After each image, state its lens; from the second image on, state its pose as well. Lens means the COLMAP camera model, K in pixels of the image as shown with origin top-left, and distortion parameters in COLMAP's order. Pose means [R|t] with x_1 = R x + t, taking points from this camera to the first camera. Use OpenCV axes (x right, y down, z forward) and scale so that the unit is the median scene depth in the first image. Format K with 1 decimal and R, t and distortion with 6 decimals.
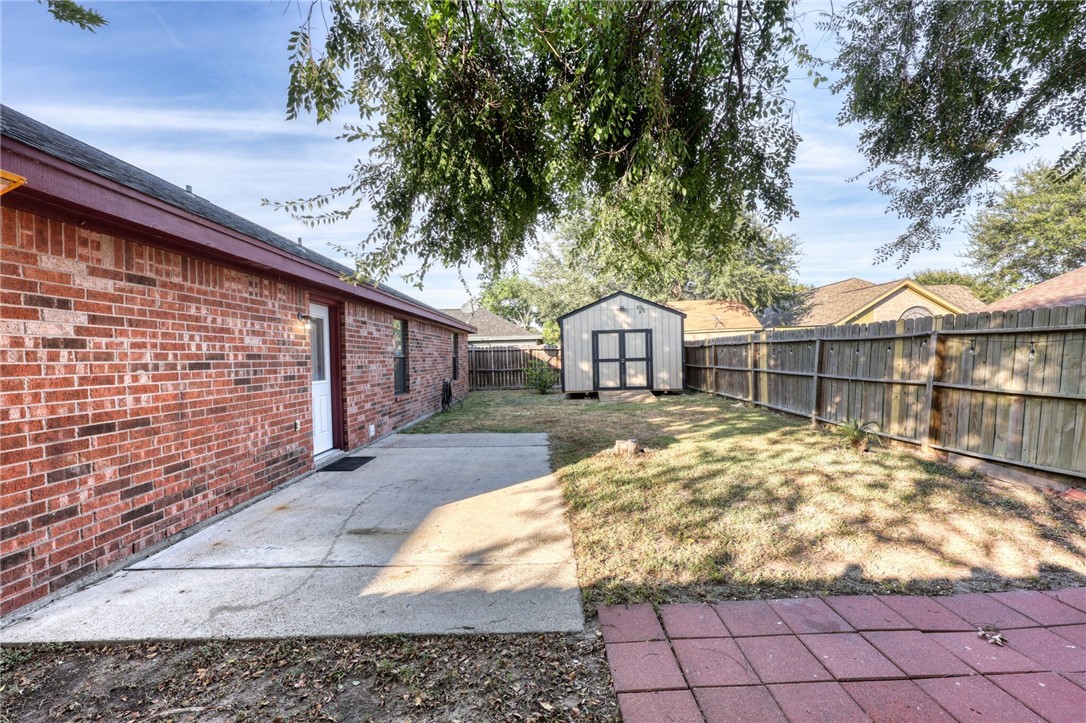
lens RADIAL K [[437.9, 0, 541.8], [0, 437.9, 359.1], [0, 0, 1]] dist [0.002562, 0.000684]
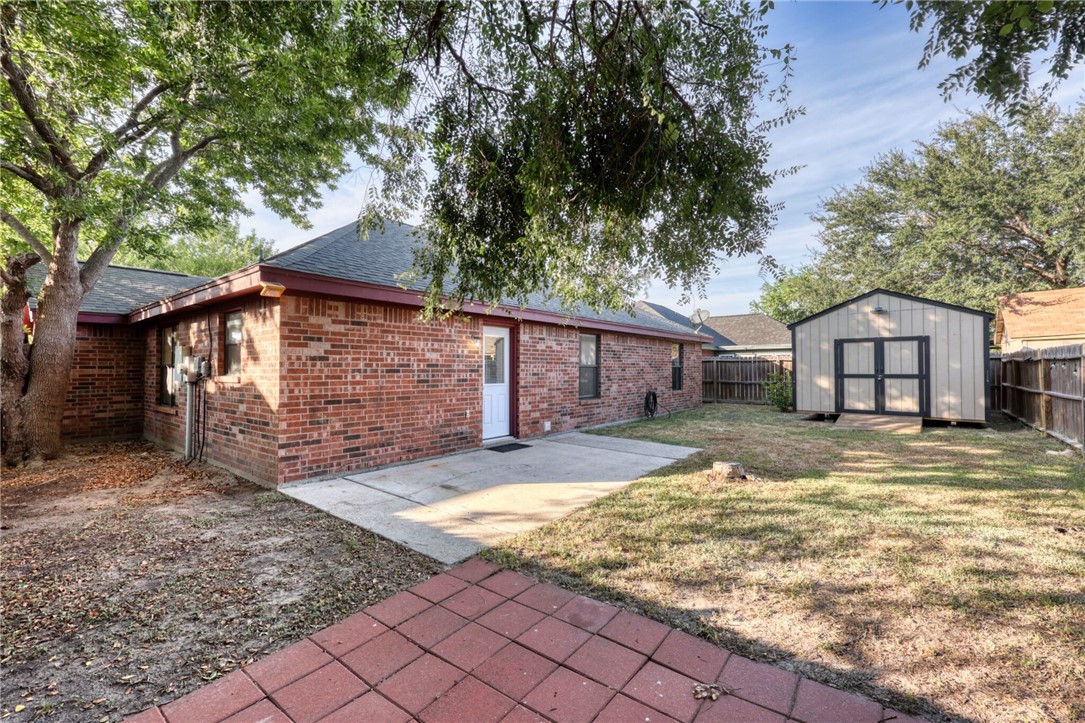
lens RADIAL K [[437.5, 0, 539.3], [0, 437.5, 359.3], [0, 0, 1]] dist [0.002562, 0.000684]
pose [[0.785983, 0.012585, -0.618121, 0.656480], [-0.023224, 0.999688, -0.009177, -0.024836], [0.617812, 0.021568, 0.786030, 0.022776]]
